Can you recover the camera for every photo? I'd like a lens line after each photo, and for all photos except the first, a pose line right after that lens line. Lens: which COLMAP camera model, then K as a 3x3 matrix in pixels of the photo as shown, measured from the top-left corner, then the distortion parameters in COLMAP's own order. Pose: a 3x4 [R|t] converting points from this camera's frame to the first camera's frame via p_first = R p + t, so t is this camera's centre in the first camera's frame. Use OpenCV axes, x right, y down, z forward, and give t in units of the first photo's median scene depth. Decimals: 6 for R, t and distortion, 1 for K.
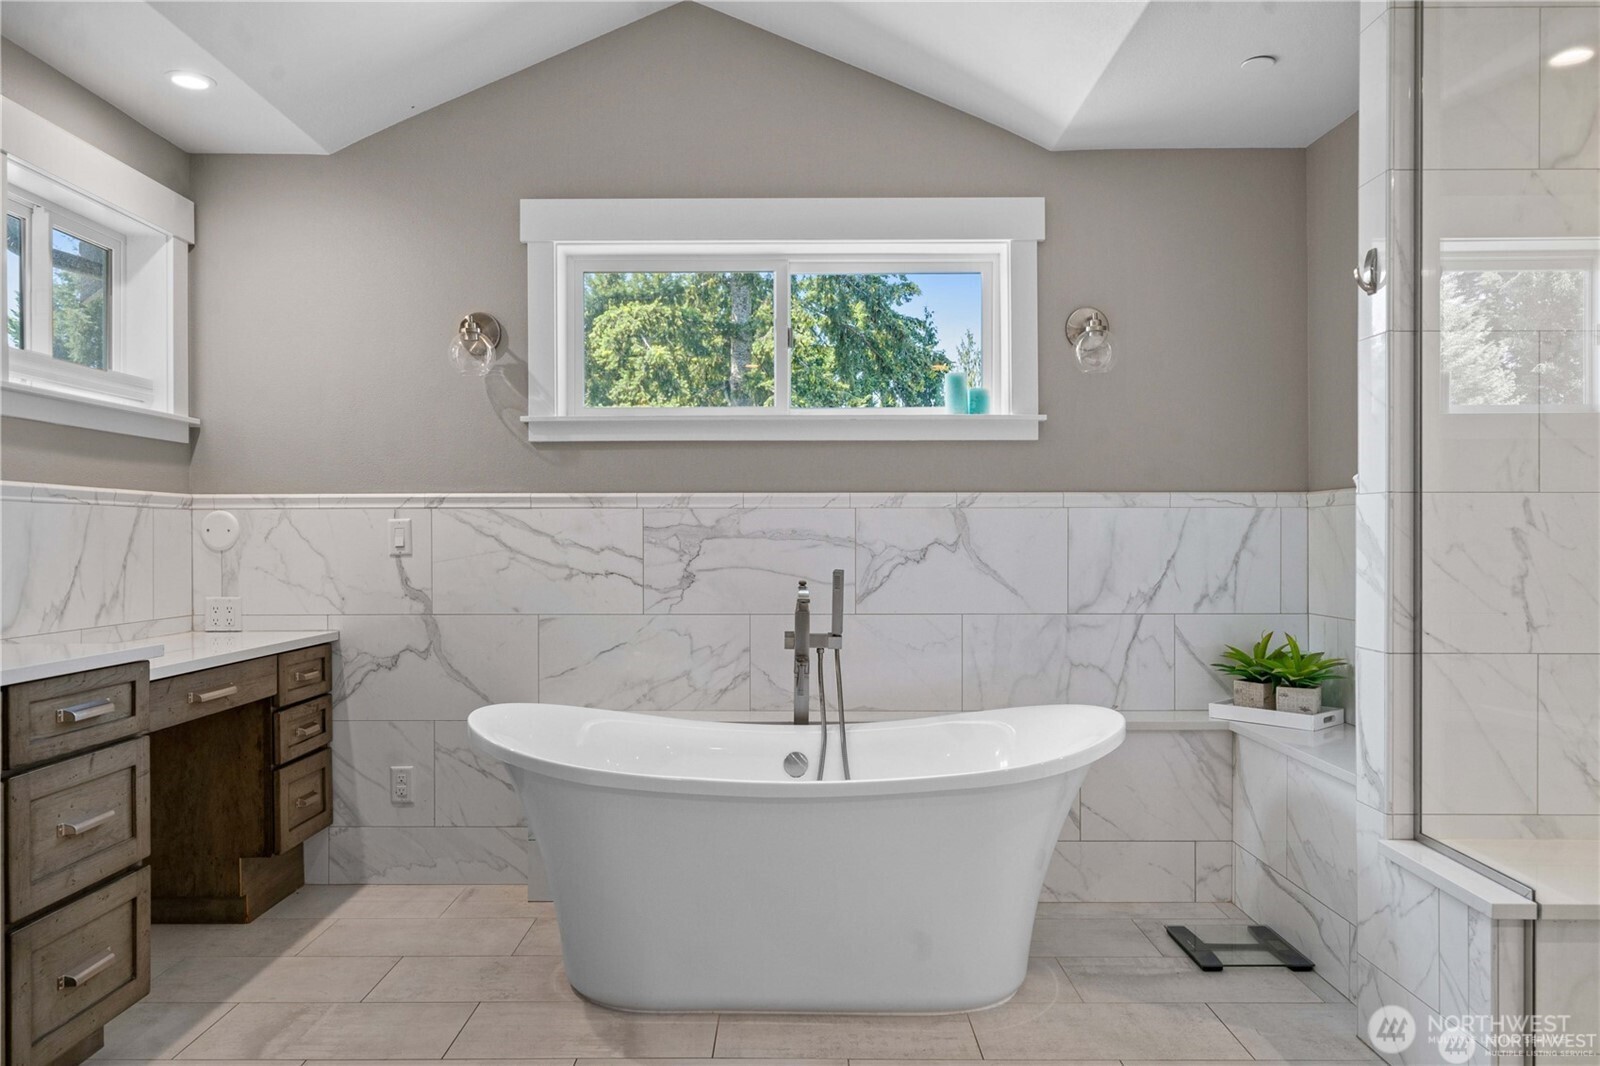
lens RADIAL K [[1093.0, 0, 797.4], [0, 1093.0, 535.8], [0, 0, 1]] dist [0.002224, -0.000265]
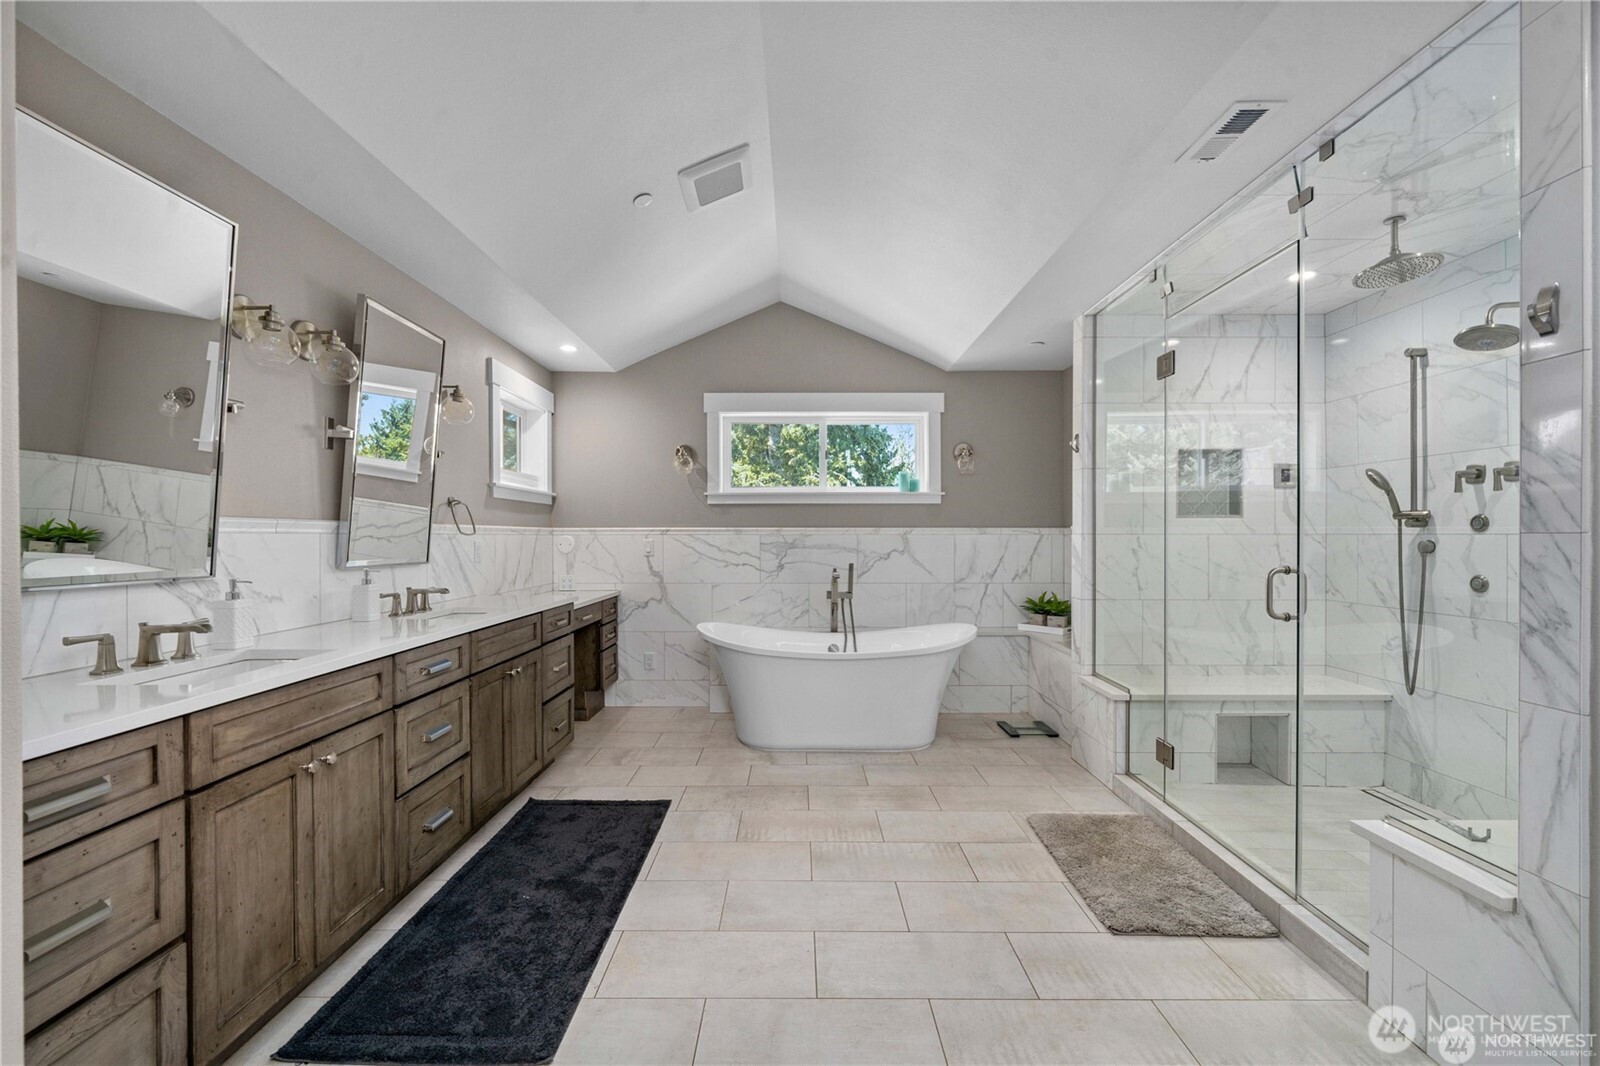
lens RADIAL K [[653.6, 0, 801.9], [0, 653.6, 535.1], [0, 0, 1]] dist [-0.000045, 0.000011]
pose [[0.999996, 0.000911, 0.002570, -0.062770], [-0.000910, 1.000000, -0.000255, -0.024541], [-0.002570, 0.000252, 0.999997, -0.314765]]
